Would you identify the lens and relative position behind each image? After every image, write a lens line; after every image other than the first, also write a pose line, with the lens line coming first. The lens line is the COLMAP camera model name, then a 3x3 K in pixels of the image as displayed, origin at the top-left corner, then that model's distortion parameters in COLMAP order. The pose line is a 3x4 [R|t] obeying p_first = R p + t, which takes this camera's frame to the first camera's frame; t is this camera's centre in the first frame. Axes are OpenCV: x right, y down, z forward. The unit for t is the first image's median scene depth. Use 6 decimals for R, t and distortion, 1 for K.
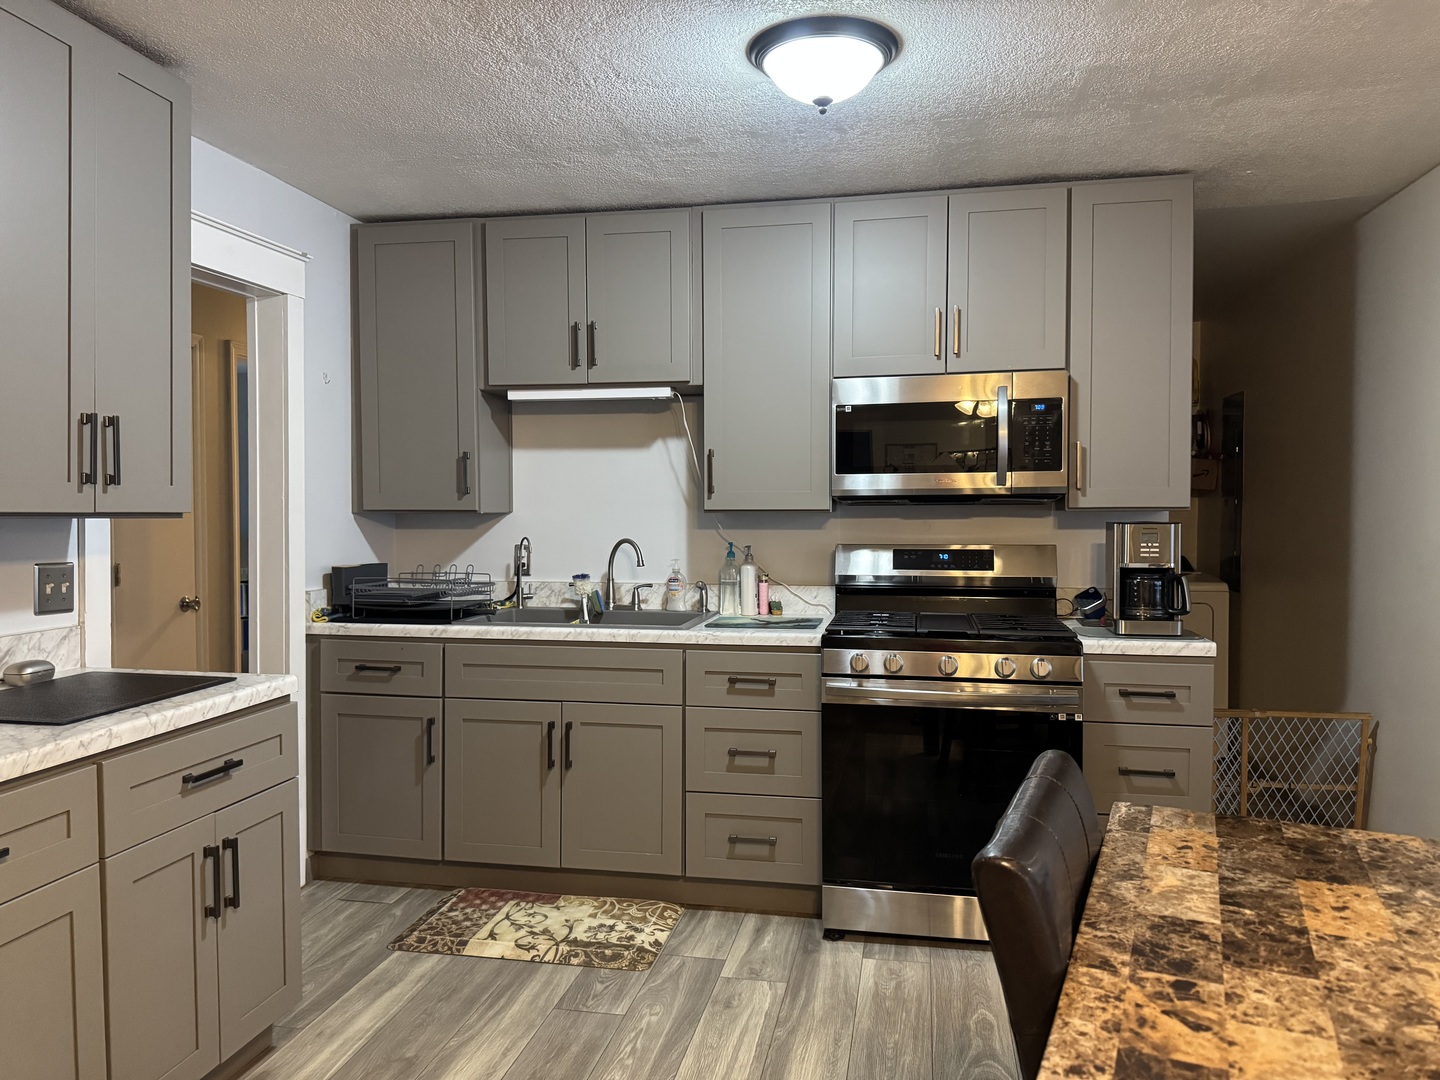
lens RADIAL K [[1030.9, 0, 722.5], [0, 1030.9, 541.2], [0, 0, 1]] dist [0.069056, -0.084290]
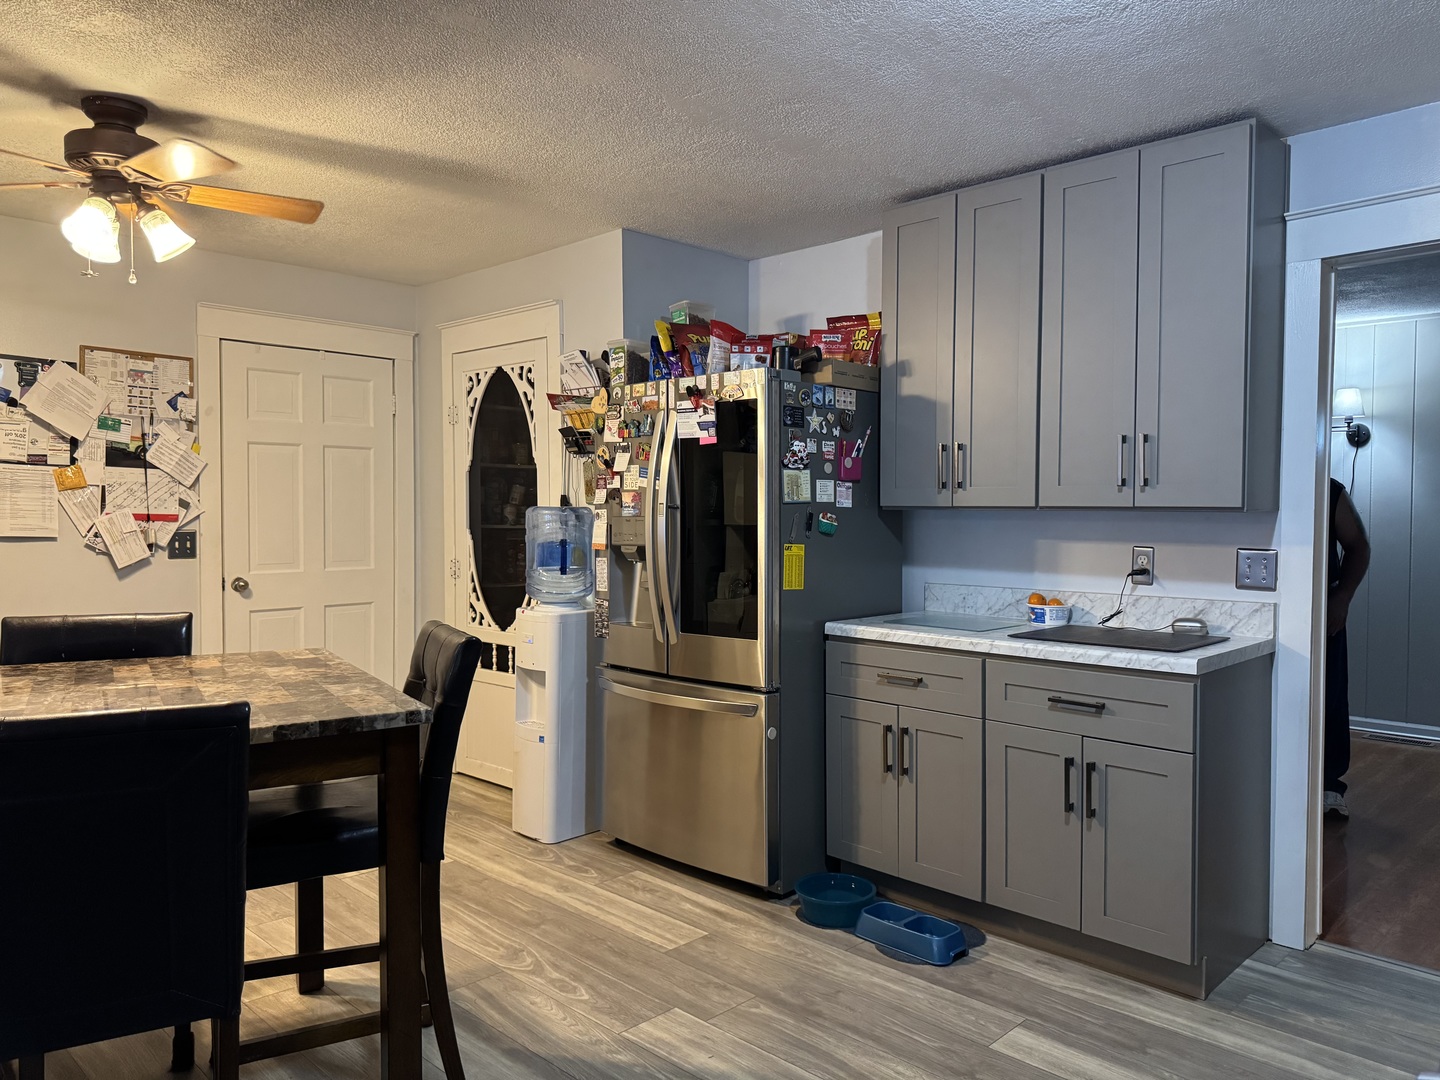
lens RADIAL K [[1030.9, 0, 715.2], [0, 1030.9, 538.2], [0, 0, 1]] dist [0.069056, -0.084290]
pose [[-0.562267, 0.021105, -0.826686, 0.749291], [-0.033615, 0.998265, 0.048349, -0.030723], [0.826272, 0.054974, -0.560582, 1.189850]]
